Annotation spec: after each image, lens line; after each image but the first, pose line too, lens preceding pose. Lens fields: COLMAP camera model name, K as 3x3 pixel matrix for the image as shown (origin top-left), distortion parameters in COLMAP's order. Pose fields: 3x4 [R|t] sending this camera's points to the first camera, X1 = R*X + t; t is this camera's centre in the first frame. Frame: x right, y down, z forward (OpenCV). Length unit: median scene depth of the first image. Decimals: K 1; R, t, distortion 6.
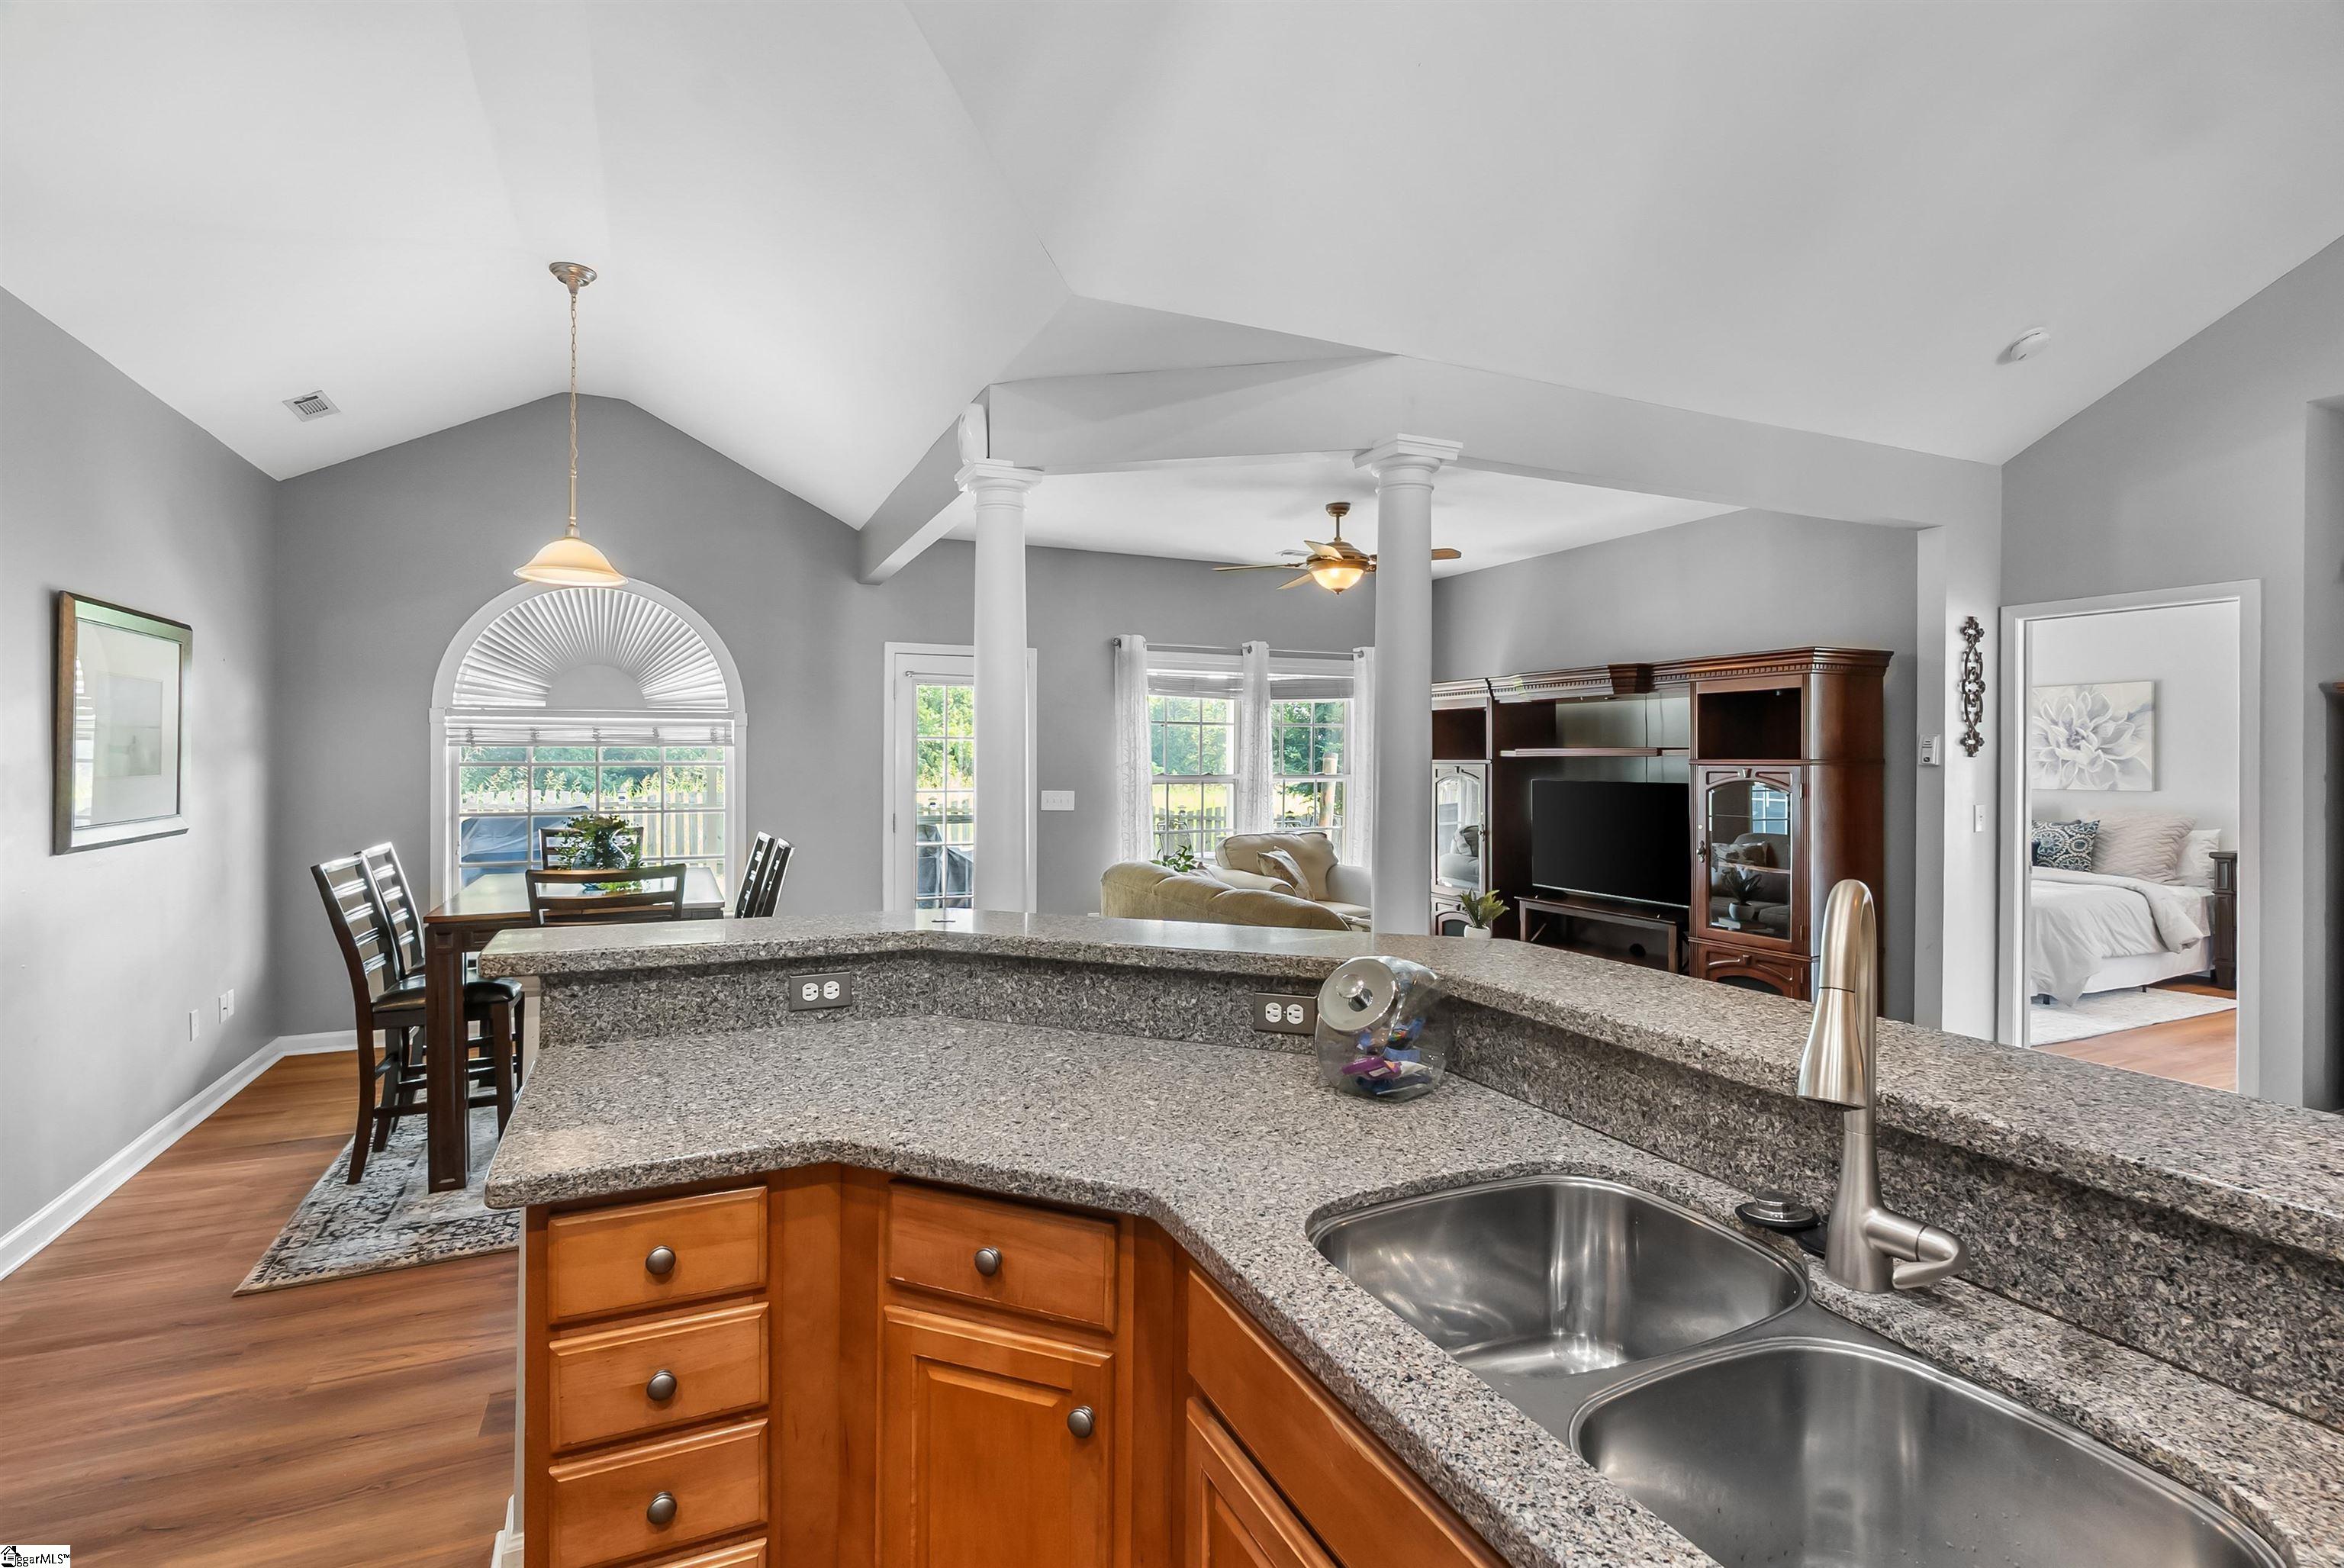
lens RADIAL K [[1105.2, 0, 1172.7], [0, 1105.2, 770.5], [0, 0, 1]] dist [-0.003675, -0.000199]
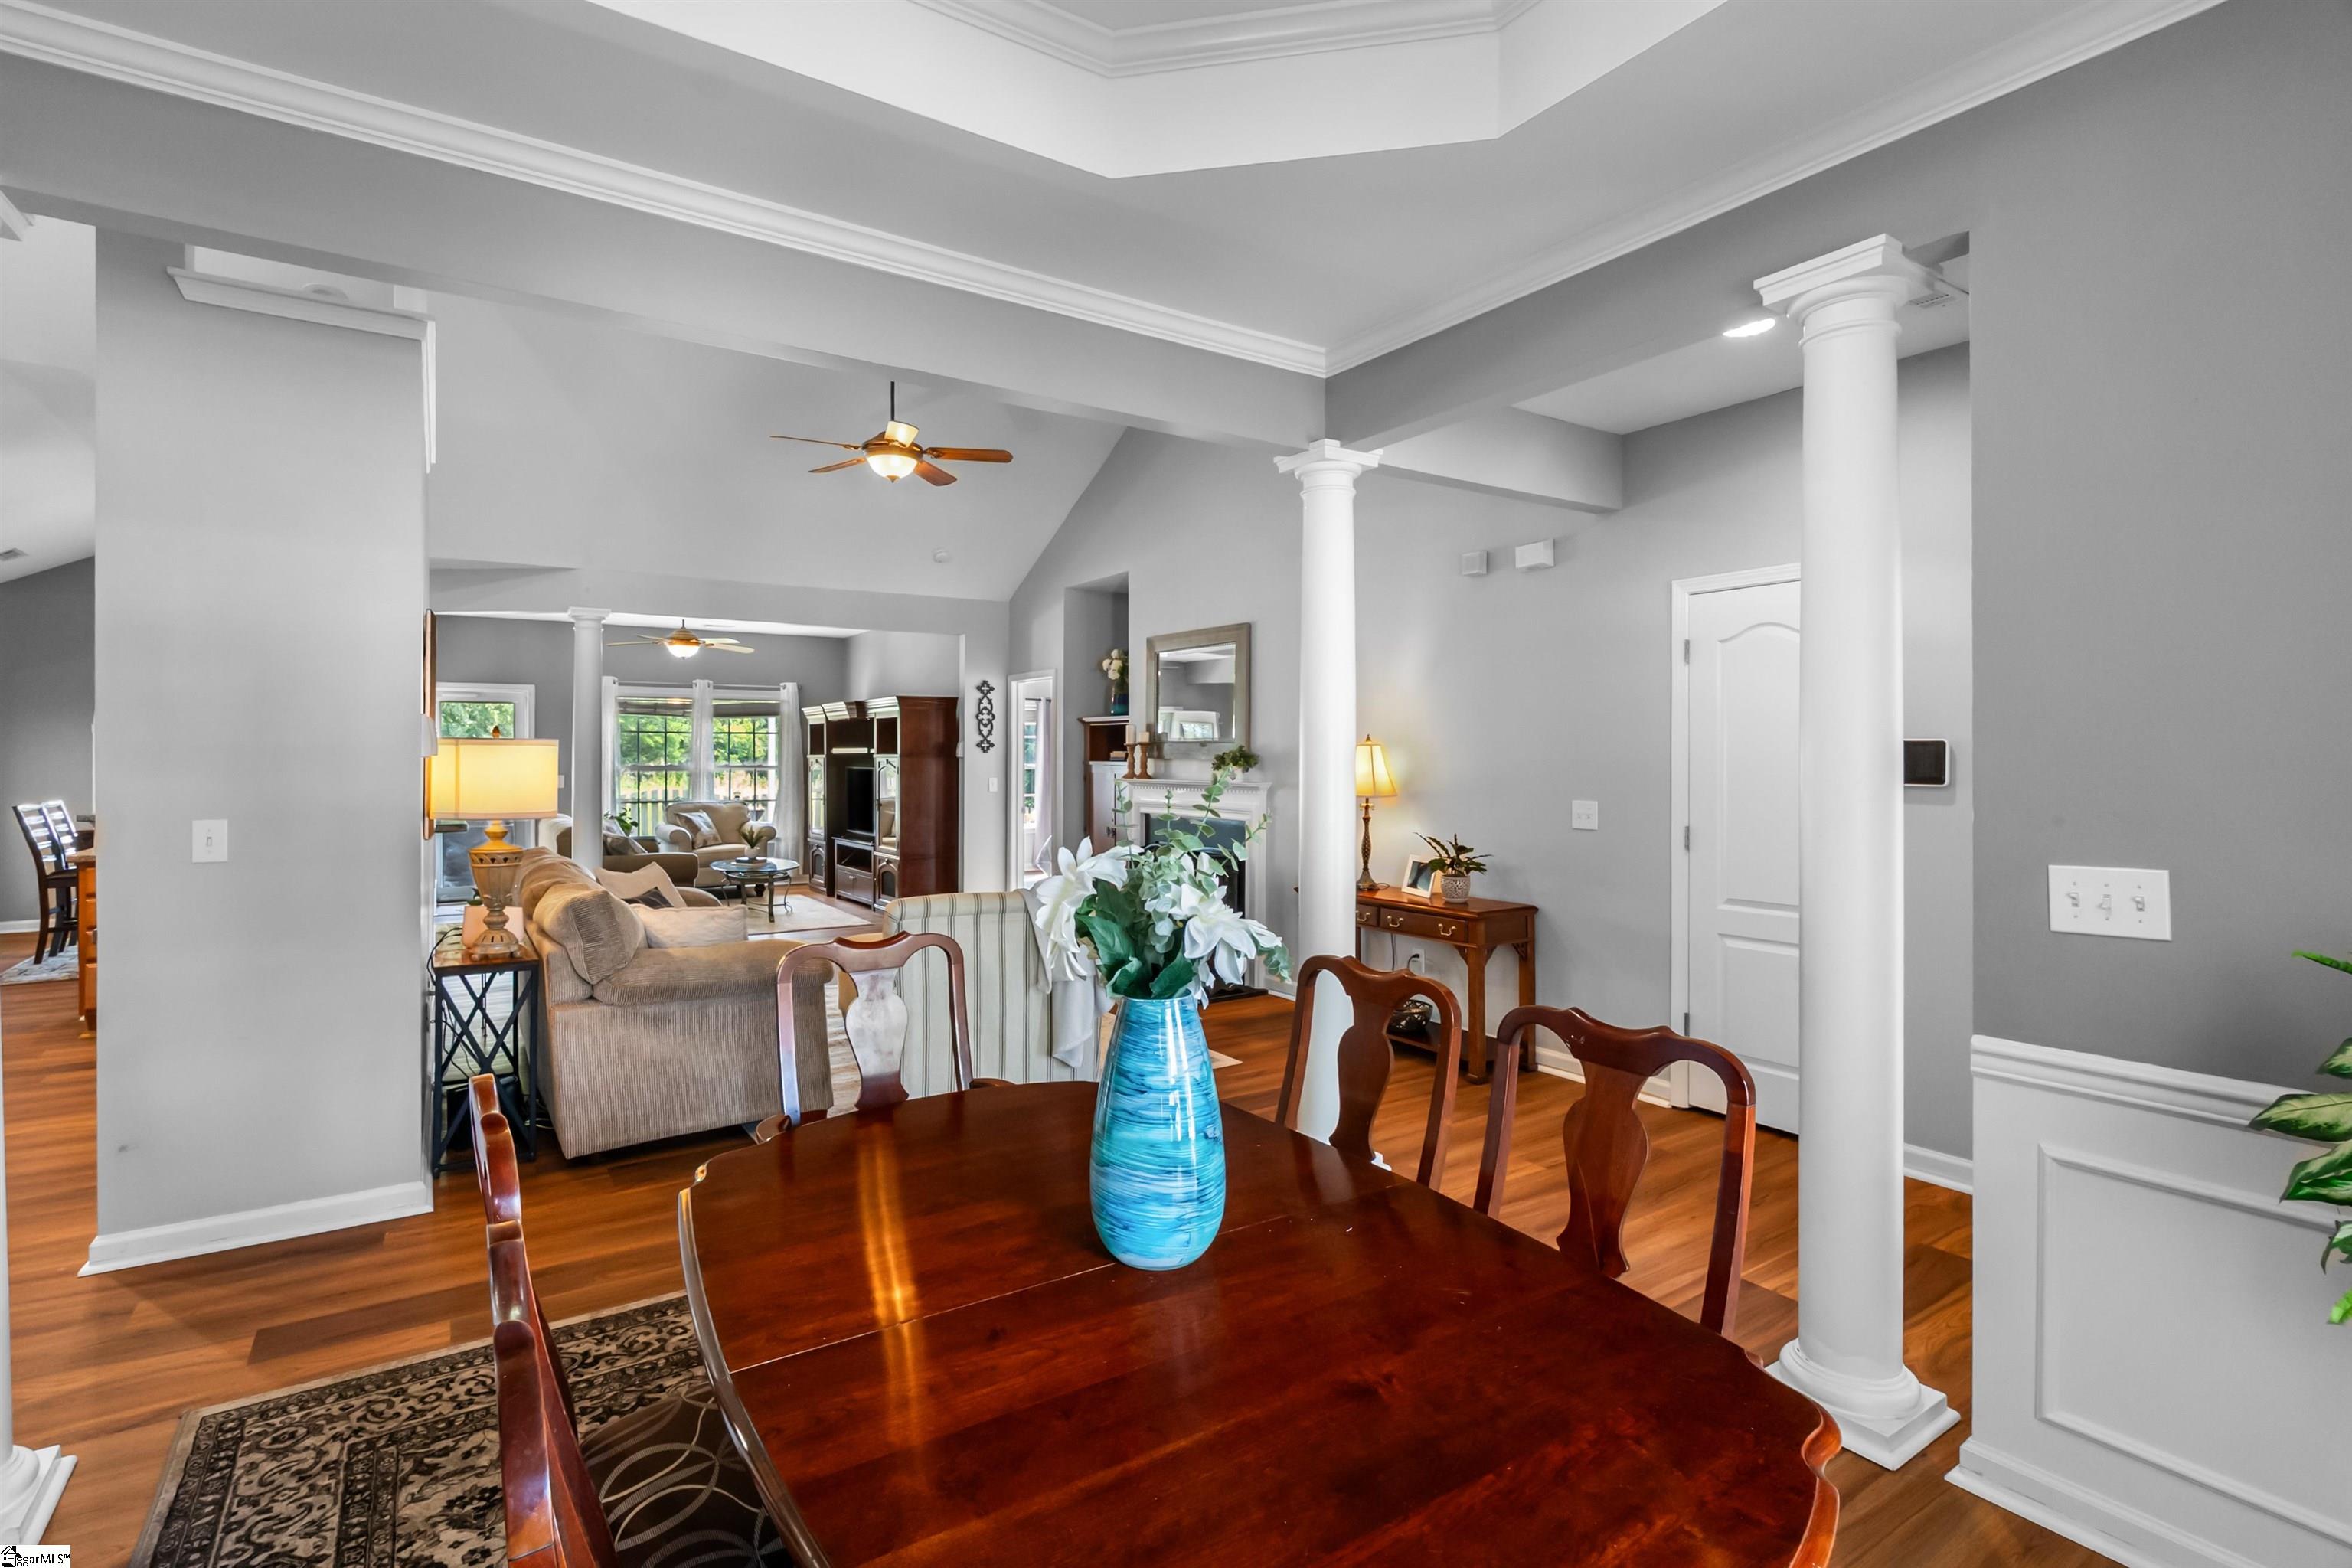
lens RADIAL K [[1109.0, 0, 1176.7], [0, 1109.0, 770.5], [0, 0, 1]] dist [-0.003675, -0.000199]
pose [[0.989080, -0.004328, 0.147313, 0.770721], [0.003613, 0.999980, 0.005120, 0.009870], [-0.147332, -0.004532, 0.989077, -0.983289]]
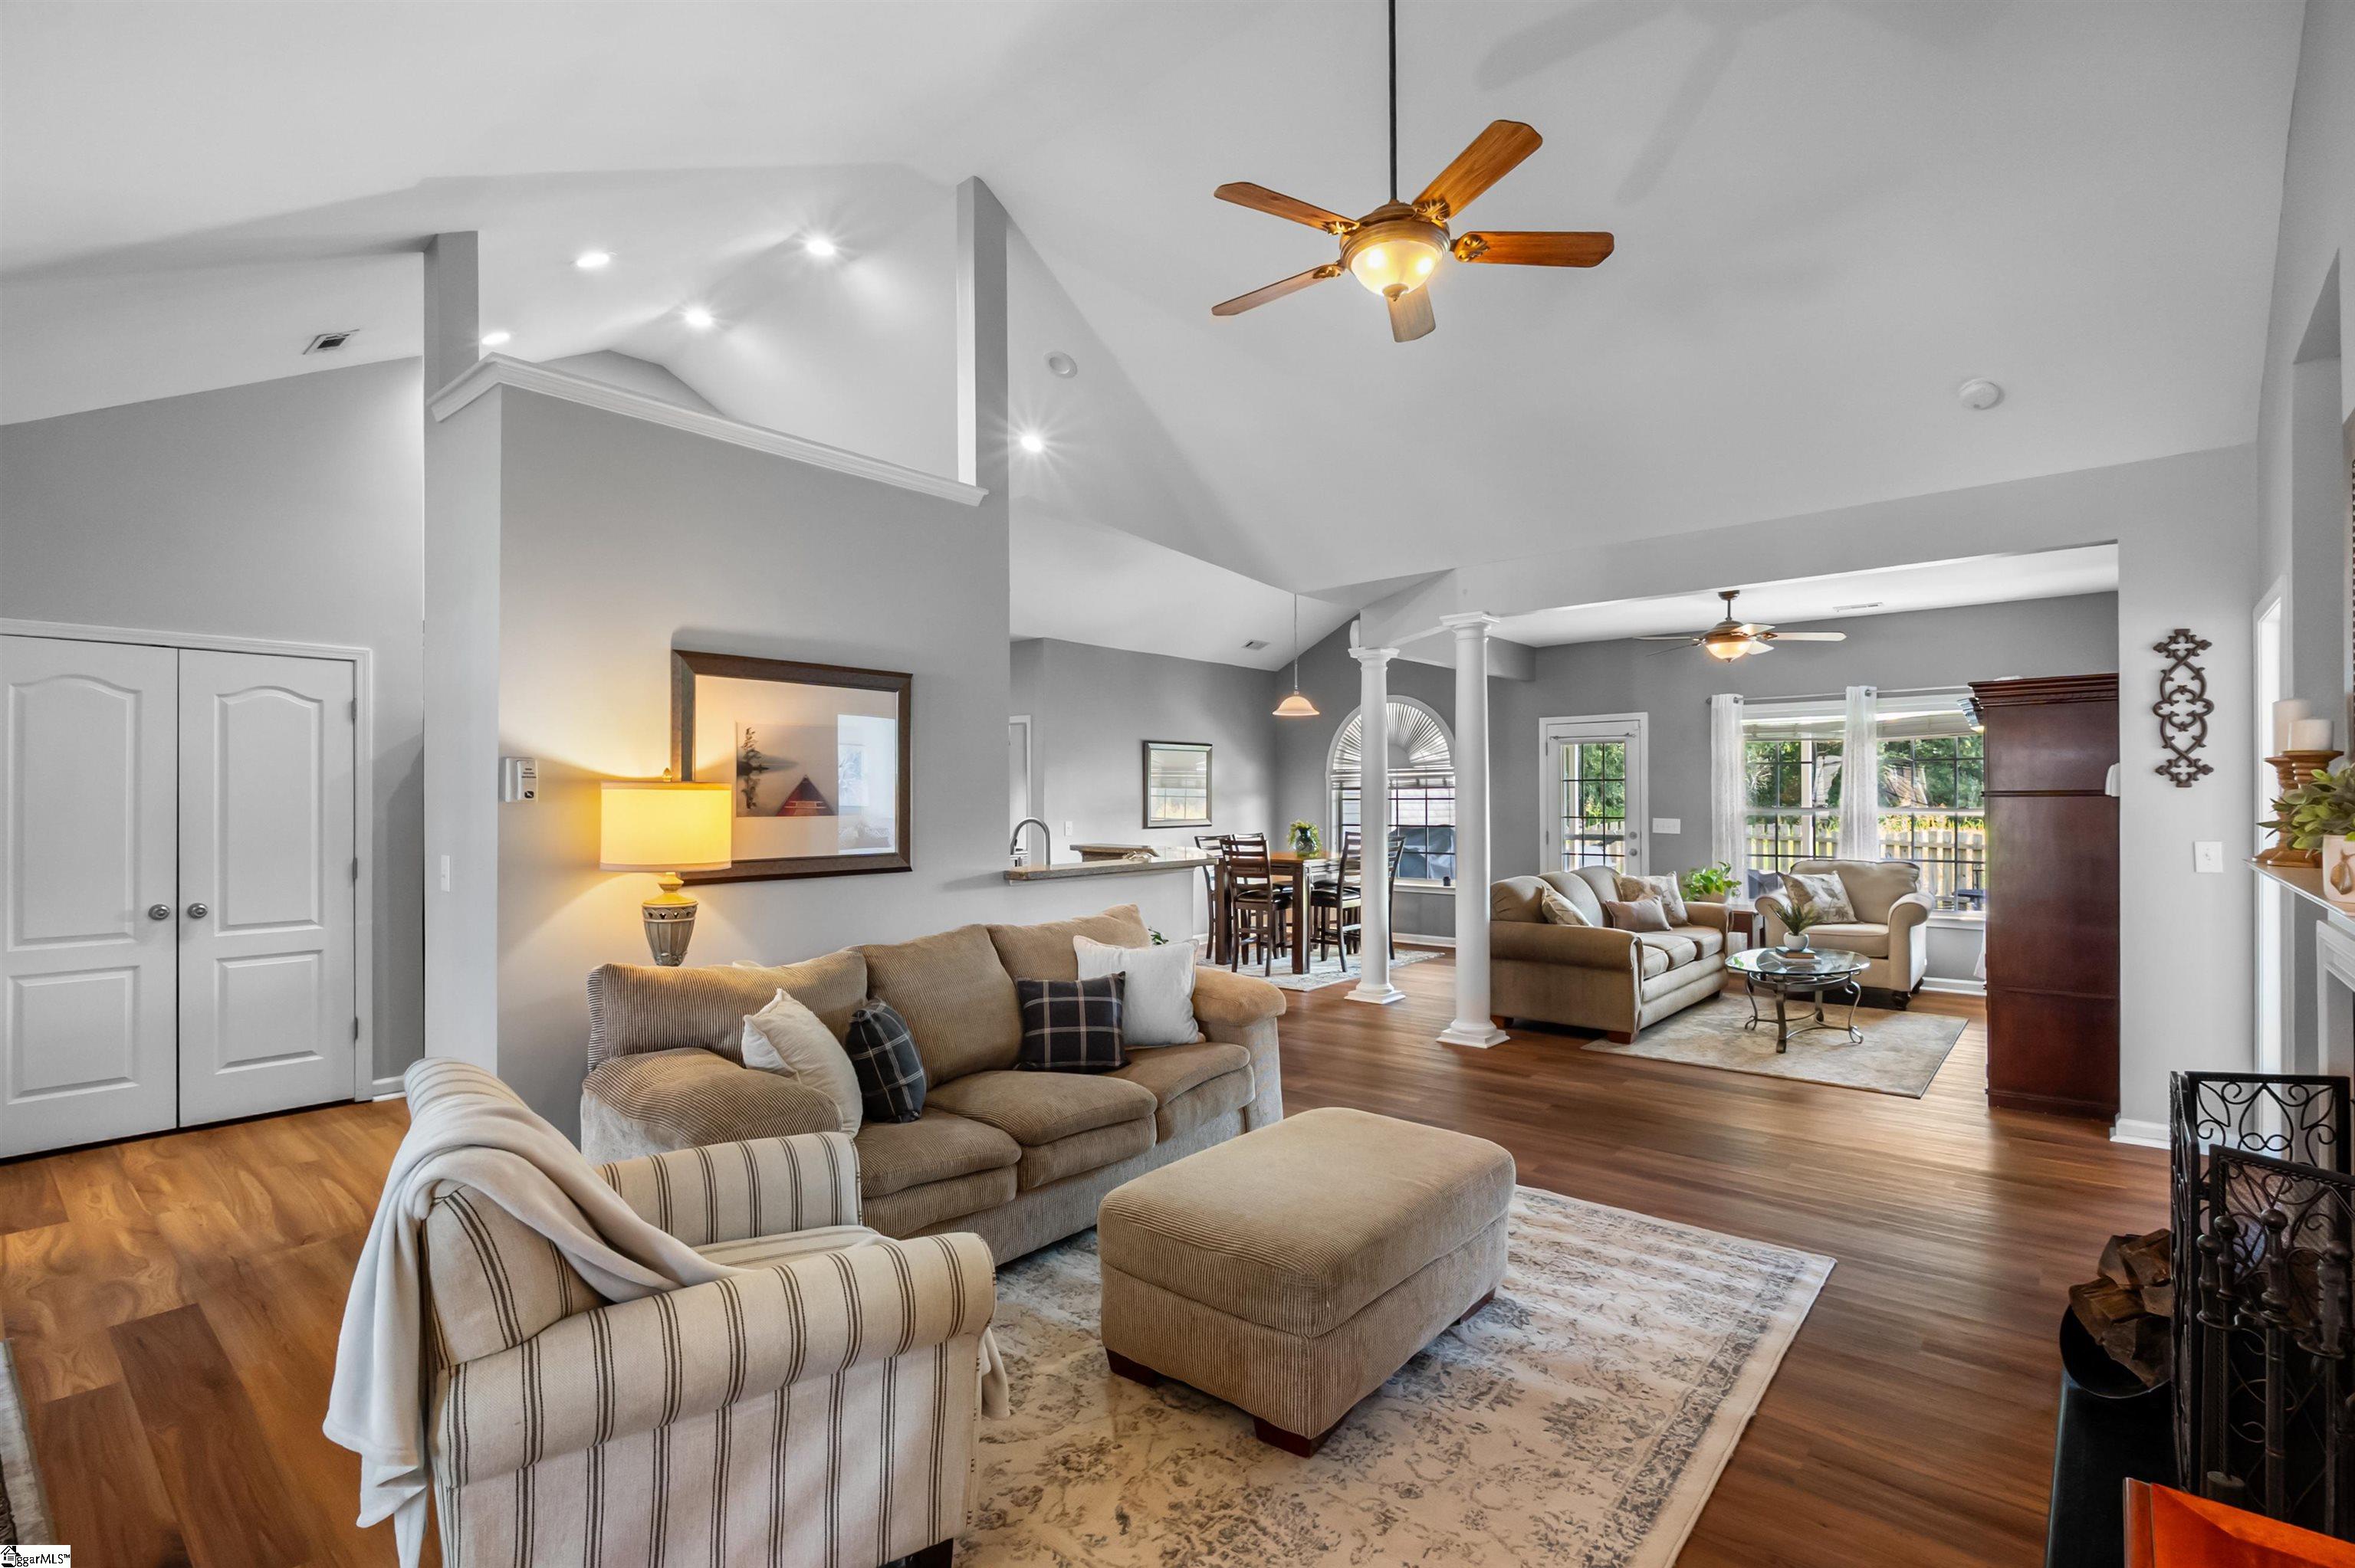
lens RADIAL K [[1110.2, 0, 1178.2], [0, 1110.2, 770.5], [0, 0, 1]] dist [-0.003675, -0.000199]
pose [[0.403262, -0.023939, -0.914771, 1.210640], [-0.006649, 0.999555, -0.029089, 0.005204], [0.915060, 0.017813, 0.402923, -0.091543]]
